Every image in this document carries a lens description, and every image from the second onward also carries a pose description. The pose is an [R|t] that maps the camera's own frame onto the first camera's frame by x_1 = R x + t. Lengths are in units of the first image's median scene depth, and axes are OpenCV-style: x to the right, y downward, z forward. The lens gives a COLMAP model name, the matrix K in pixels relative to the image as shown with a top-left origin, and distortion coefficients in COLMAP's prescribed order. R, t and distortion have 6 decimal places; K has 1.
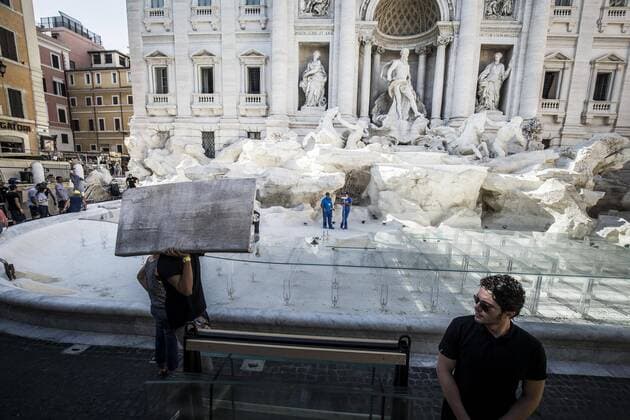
lens RADIAL K [[287.9, 0, 320.3], [0, 287.9, 217.1], [0, 0, 1]] dist [-0.038959, 0.007905]
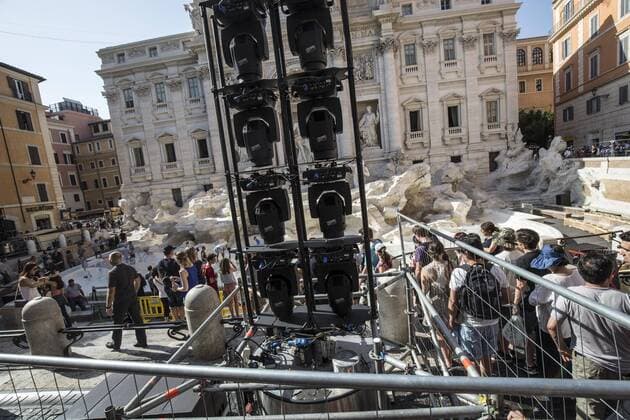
lens RADIAL K [[287.9, 0, 318.8], [0, 287.9, 215.0], [0, 0, 1]] dist [-0.038959, 0.007905]
pose [[0.990461, -0.132868, -0.036519, 0.351626], [0.130964, 0.990108, -0.050353, -0.014992], [0.042848, 0.045090, 0.998064, -0.367422]]
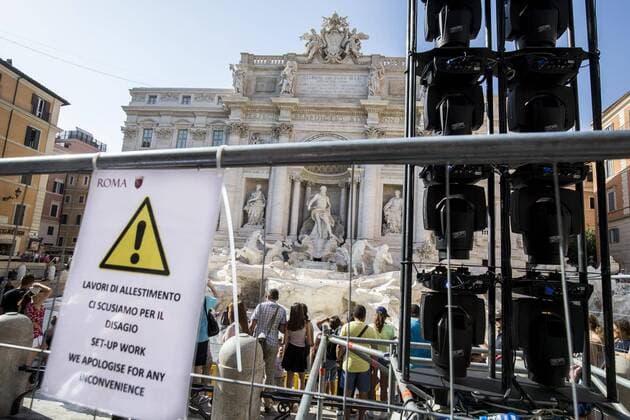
lens RADIAL K [[323.0, 0, 320.8], [0, 323.0, 217.5], [0, 0, 1]] dist [-0.028182, 0.005704]
pose [[0.999037, 0.038847, -0.020400, 0.300325], [-0.043252, 0.950094, -0.308950, 0.002770], [0.007380, 0.309535, 0.950860, -0.344655]]
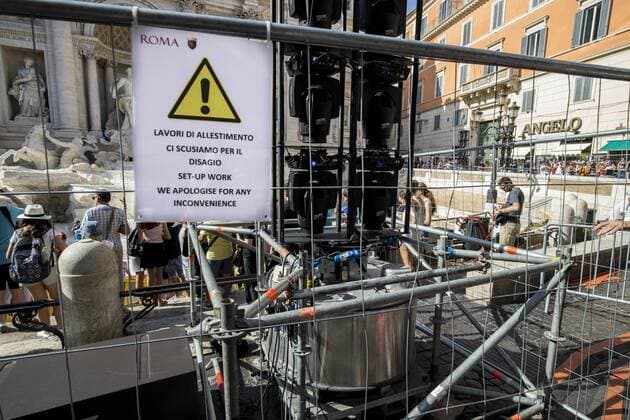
lens RADIAL K [[323.0, 0, 323.0], [0, 323.0, 217.8], [0, 0, 1]] dist [-0.028182, 0.005704]
pose [[0.875319, -0.086226, 0.475796, 0.293007], [0.088503, 0.995919, 0.017666, 0.005167], [-0.475377, 0.026645, 0.879378, -0.347563]]
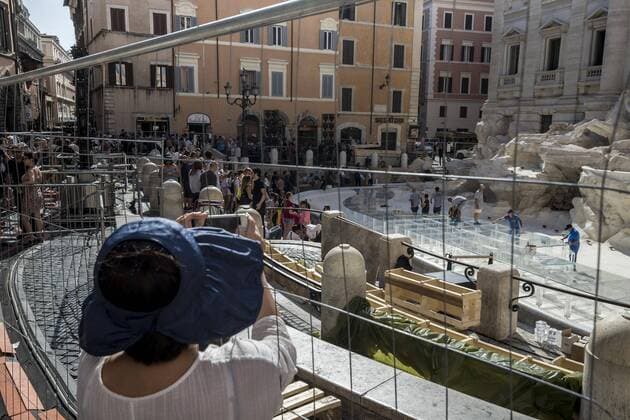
lens RADIAL K [[552.9, 0, 320.9], [0, 552.9, 211.4], [0, 0, 1]] dist [0.042449, 0.001442]
pose [[0.418654, 0.128460, -0.899015, 0.909725], [-0.167198, 0.983926, 0.062731, -0.015392], [0.892622, 0.124051, 0.433402, -0.285566]]
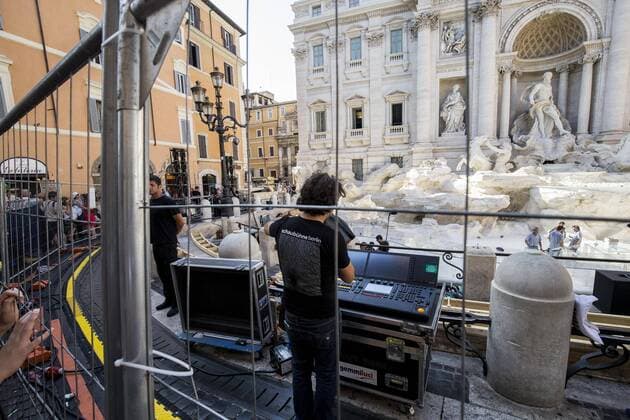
lens RADIAL K [[287.9, 0, 319.4], [0, 287.9, 216.3], [0, 0, 1]] dist [-0.038959, 0.007905]
pose [[0.953009, -0.011589, -0.302721, -0.195543], [0.002118, 0.999499, -0.031595, -0.017694], [0.302936, 0.029469, 0.952555, -0.233509]]
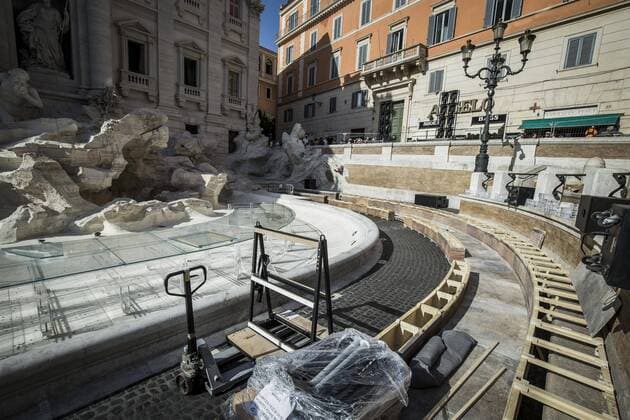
lens RADIAL K [[287.9, 0, 318.2], [0, 287.9, 215.6], [0, 0, 1]] dist [-0.038959, 0.007905]
pose [[0.607315, -0.124484, 0.784648, 0.401295], [0.103483, 0.991629, 0.077225, 0.024325], [-0.787693, 0.034298, 0.615113, -0.002289]]
